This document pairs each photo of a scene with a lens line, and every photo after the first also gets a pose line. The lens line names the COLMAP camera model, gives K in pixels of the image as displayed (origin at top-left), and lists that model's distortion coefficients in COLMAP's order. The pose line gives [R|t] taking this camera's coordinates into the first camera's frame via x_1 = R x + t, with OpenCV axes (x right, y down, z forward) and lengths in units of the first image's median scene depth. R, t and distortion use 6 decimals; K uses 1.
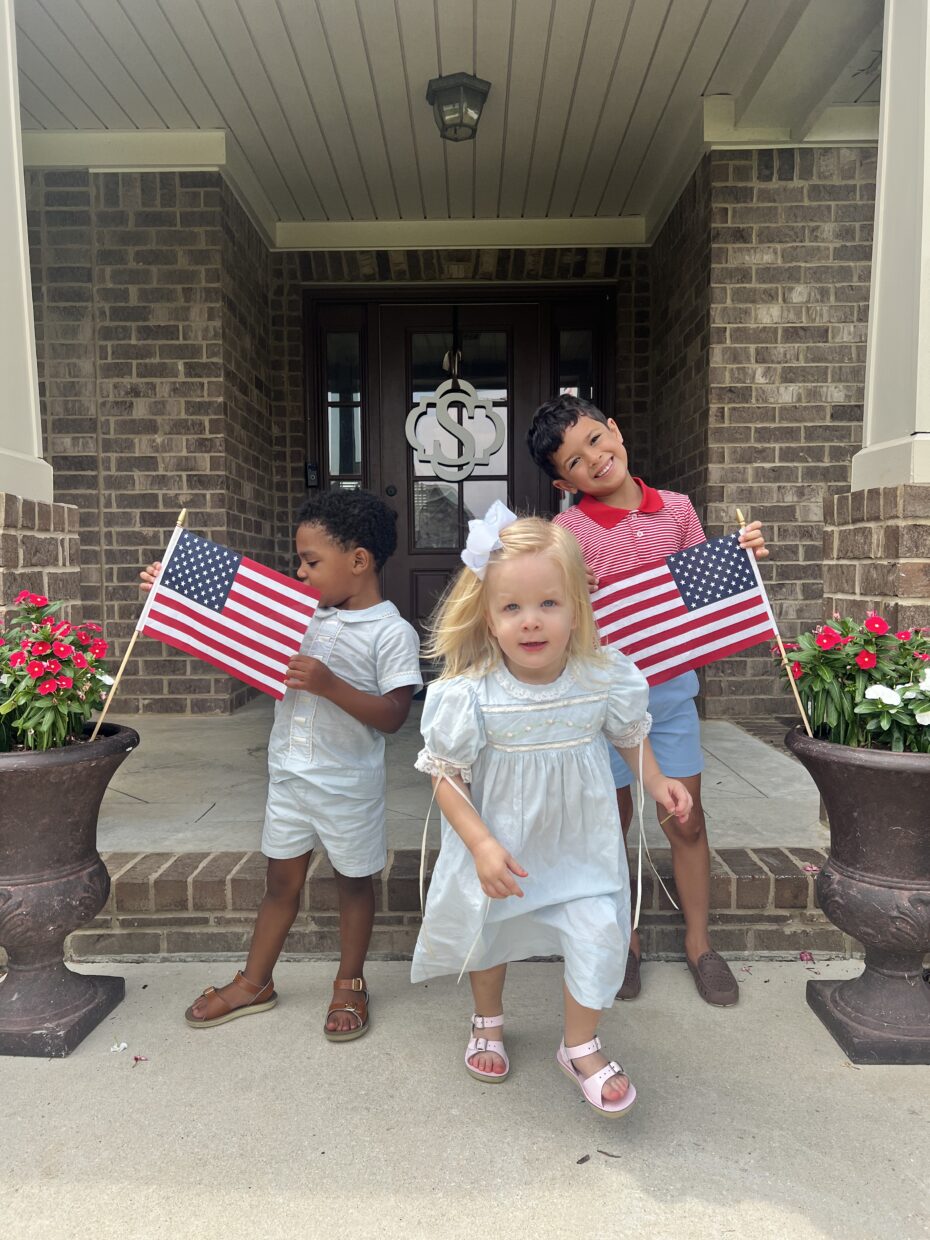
lens RADIAL K [[936.2, 0, 464.4], [0, 936.2, 624.2], [0, 0, 1]] dist [0.046944, -0.046818]
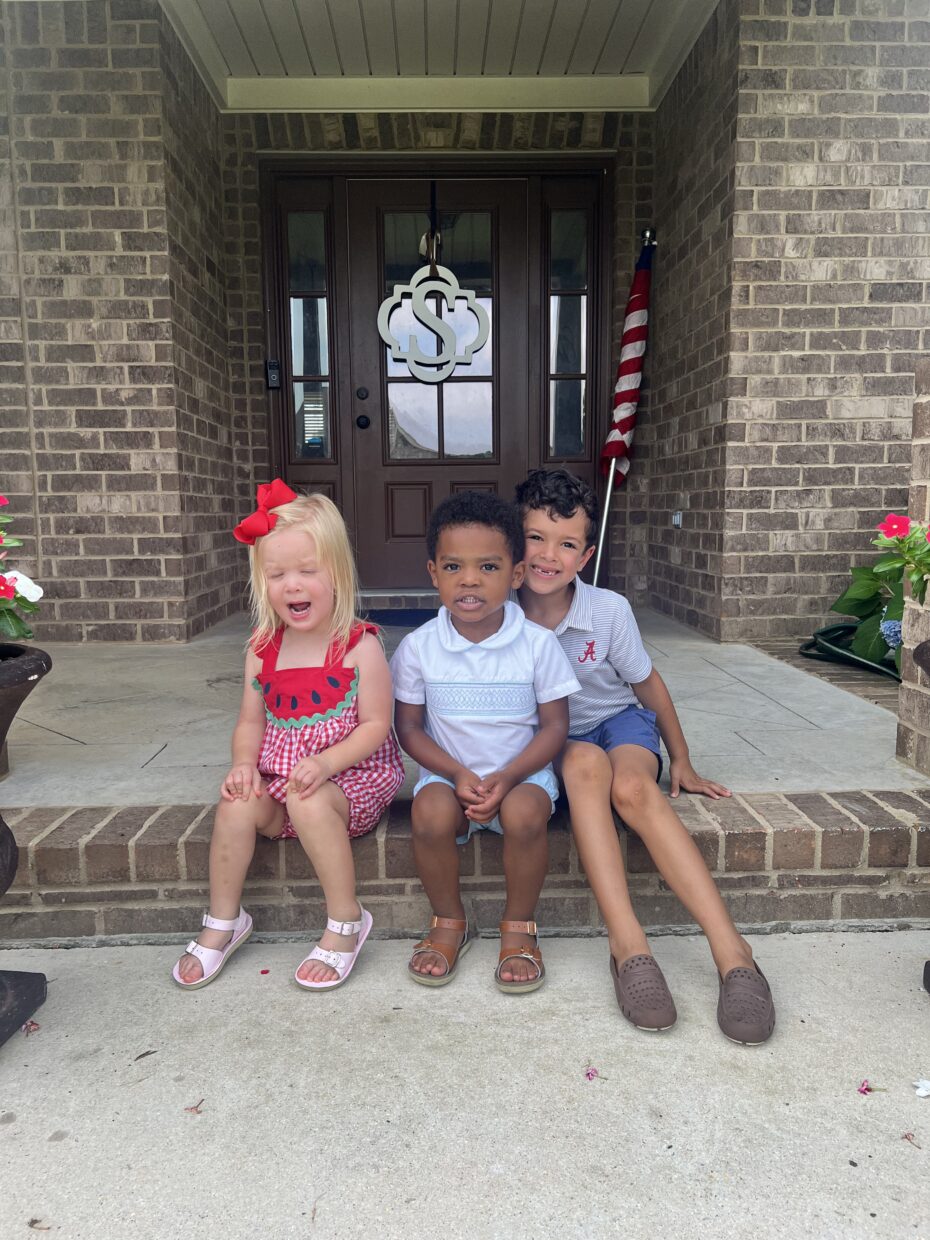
lens RADIAL K [[936.2, 0, 459.0], [0, 936.2, 620.6], [0, 0, 1]] dist [0.046944, -0.046818]
pose [[0.999456, -0.007363, 0.032158, -0.021427], [0.005159, 0.997665, 0.068096, 0.017213], [-0.032584, -0.067893, 0.997160, 0.110488]]
